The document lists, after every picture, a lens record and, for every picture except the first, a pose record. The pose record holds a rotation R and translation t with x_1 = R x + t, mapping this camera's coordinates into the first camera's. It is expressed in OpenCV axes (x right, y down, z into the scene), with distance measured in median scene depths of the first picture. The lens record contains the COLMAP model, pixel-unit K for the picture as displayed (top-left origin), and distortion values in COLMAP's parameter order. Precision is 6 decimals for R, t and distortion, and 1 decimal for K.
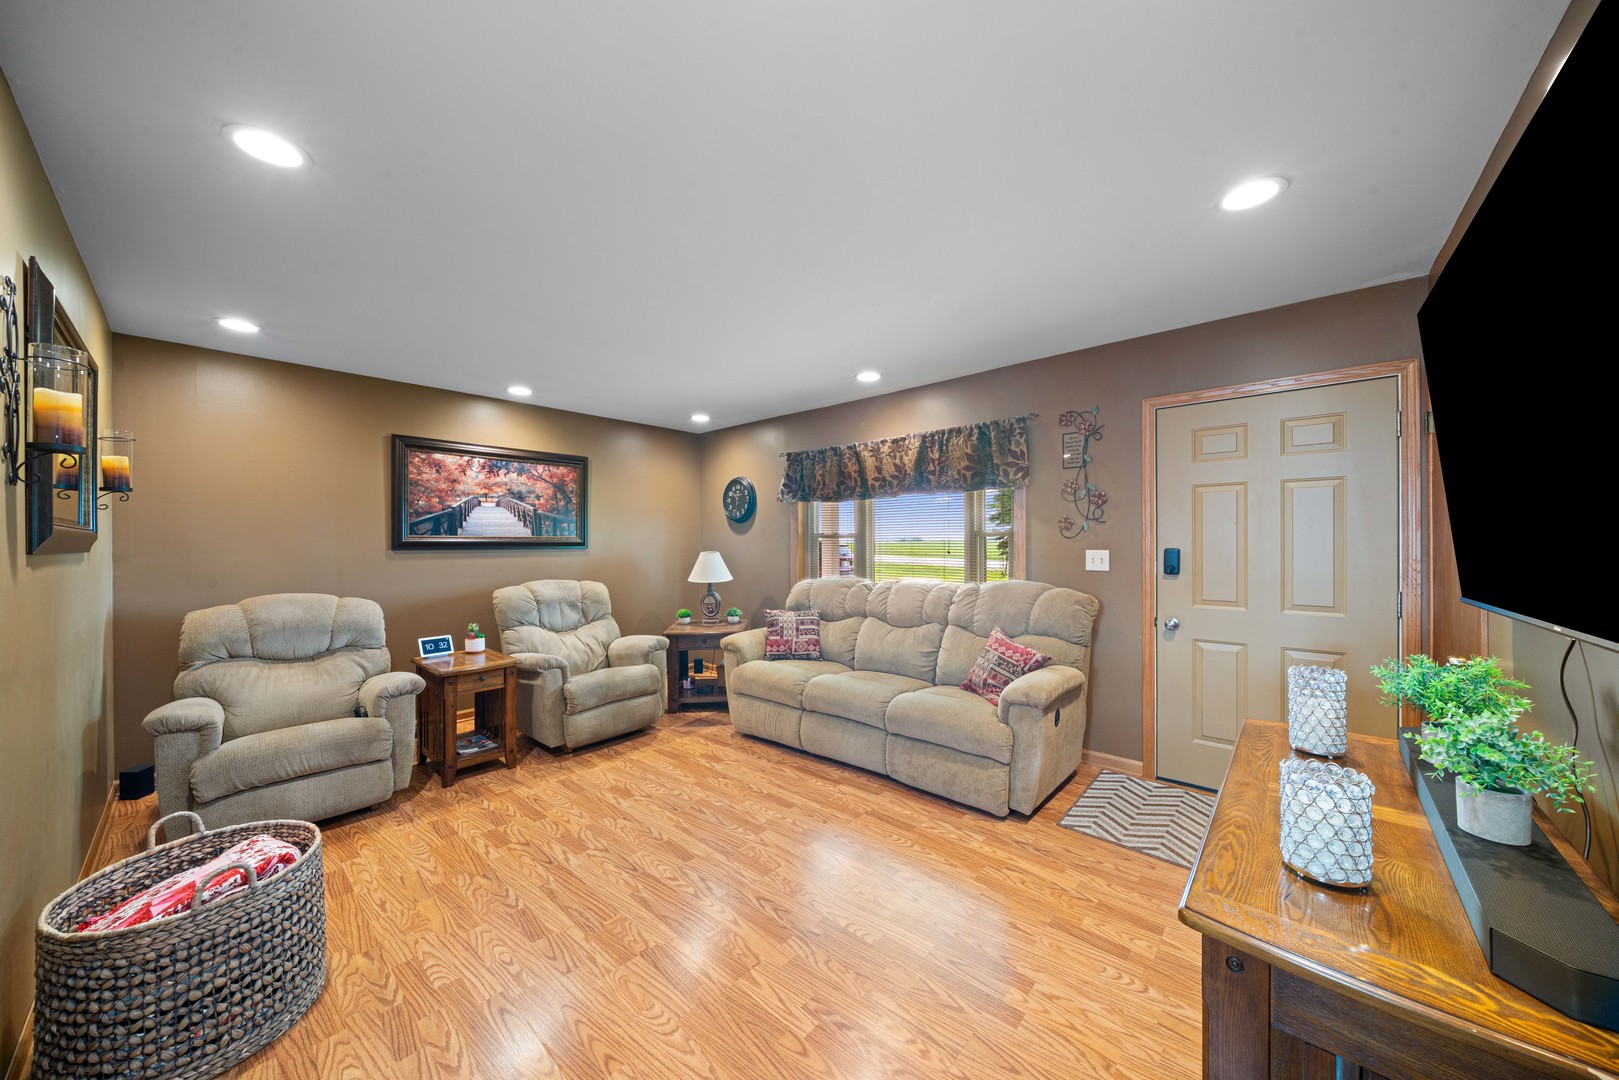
lens RADIAL K [[552.7, 0, 813.0], [0, 552.7, 541.3], [0, 0, 1]] dist [-0.008106, 0.001188]
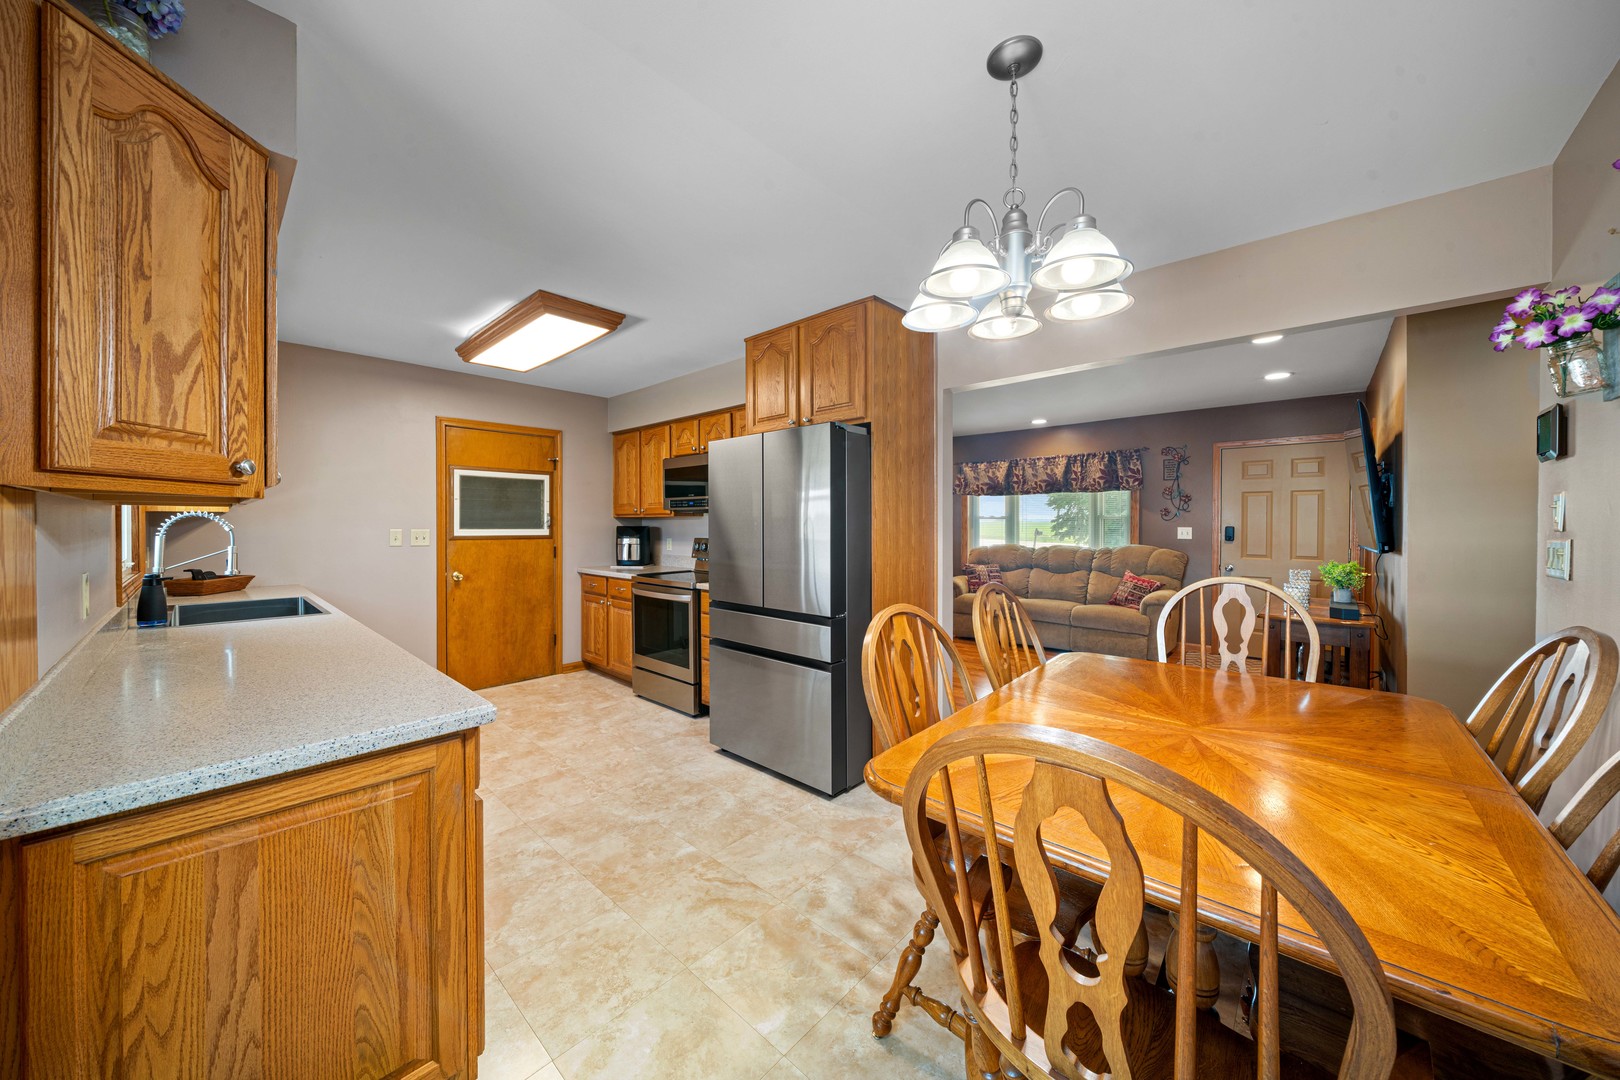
lens RADIAL K [[553.1, 0, 809.9], [0, 553.1, 523.5], [0, 0, 1]] dist [-0.008106, 0.001188]
pose [[0.999646, 0.006511, -0.025808, -0.563913], [-0.006380, 0.999966, 0.005151, 0.002202], [0.025841, -0.004985, 0.999654, -0.698649]]
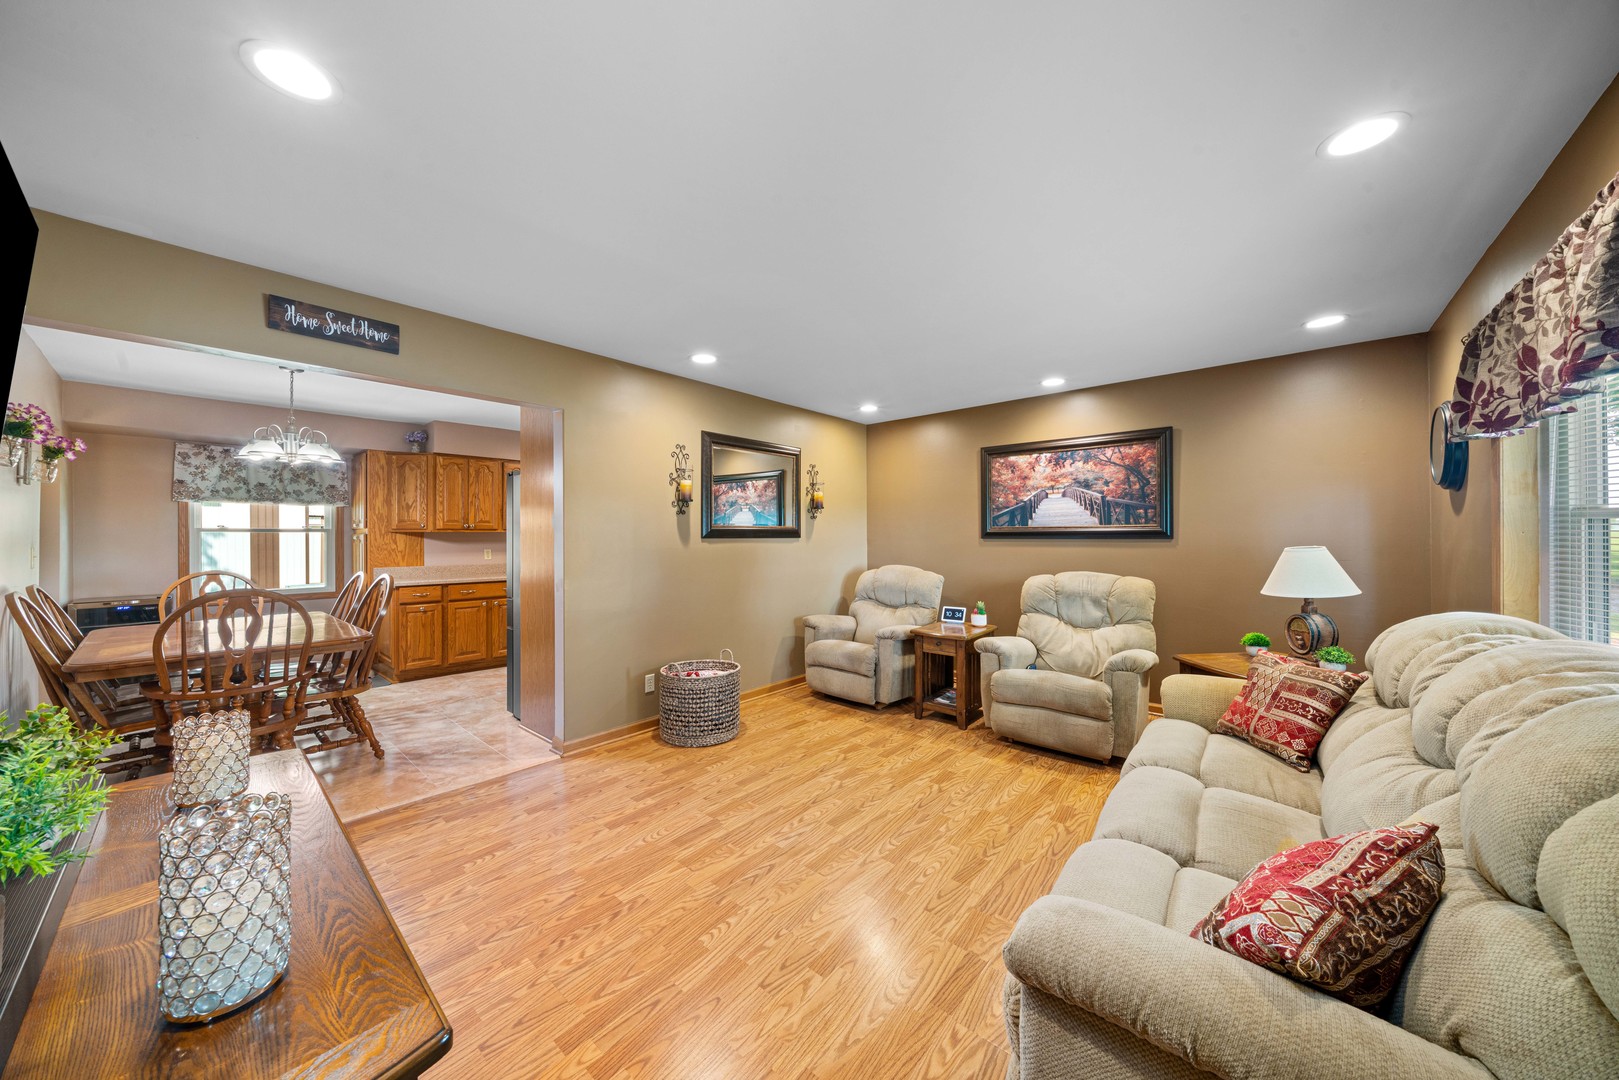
lens RADIAL K [[552.7, 0, 785.1], [0, 552.7, 534.4], [0, 0, 1]] dist [-0.008106, 0.001188]
pose [[-0.018245, 0.001582, -0.999832, 0.554803], [0.007008, 0.999974, 0.001454, 0.001603], [0.999809, -0.006980, -0.018256, 0.597789]]
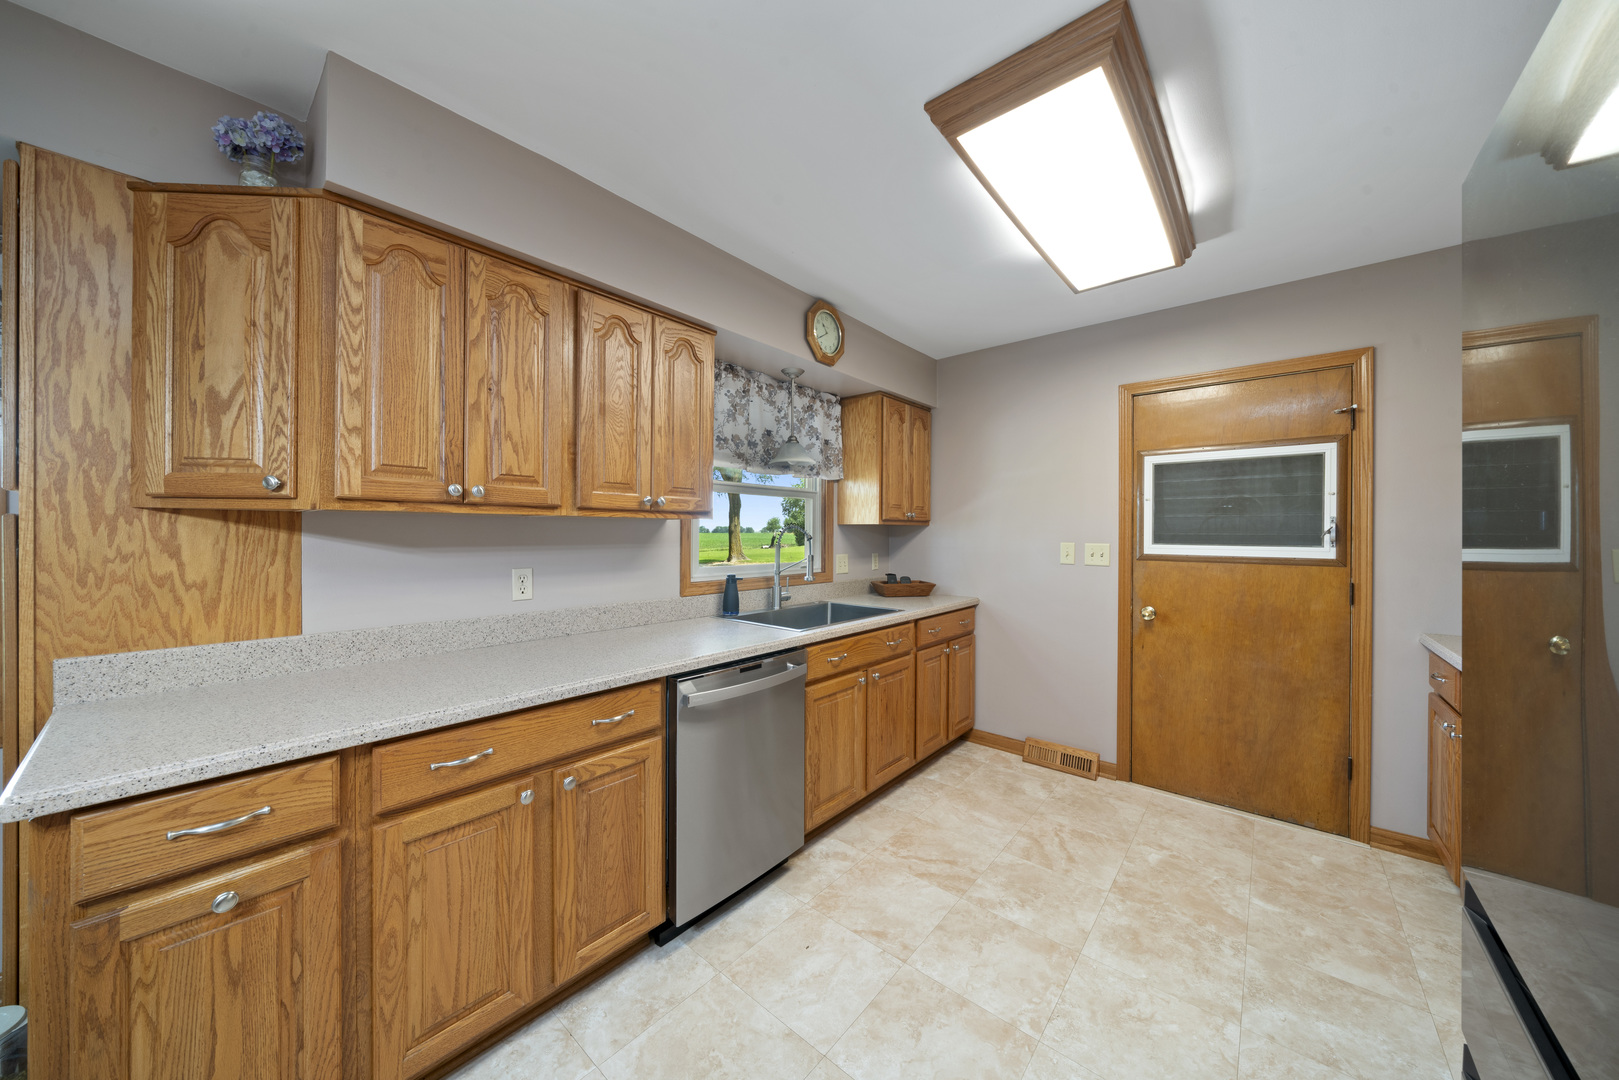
lens RADIAL K [[552.7, 0, 780.0], [0, 552.7, 533.7], [0, 0, 1]] dist [-0.008106, 0.001188]
pose [[-0.012891, 0.005306, -0.999903, -0.543170], [0.001365, 0.999985, 0.005289, 0.005391], [0.999916, -0.001296, -0.012898, -0.063240]]
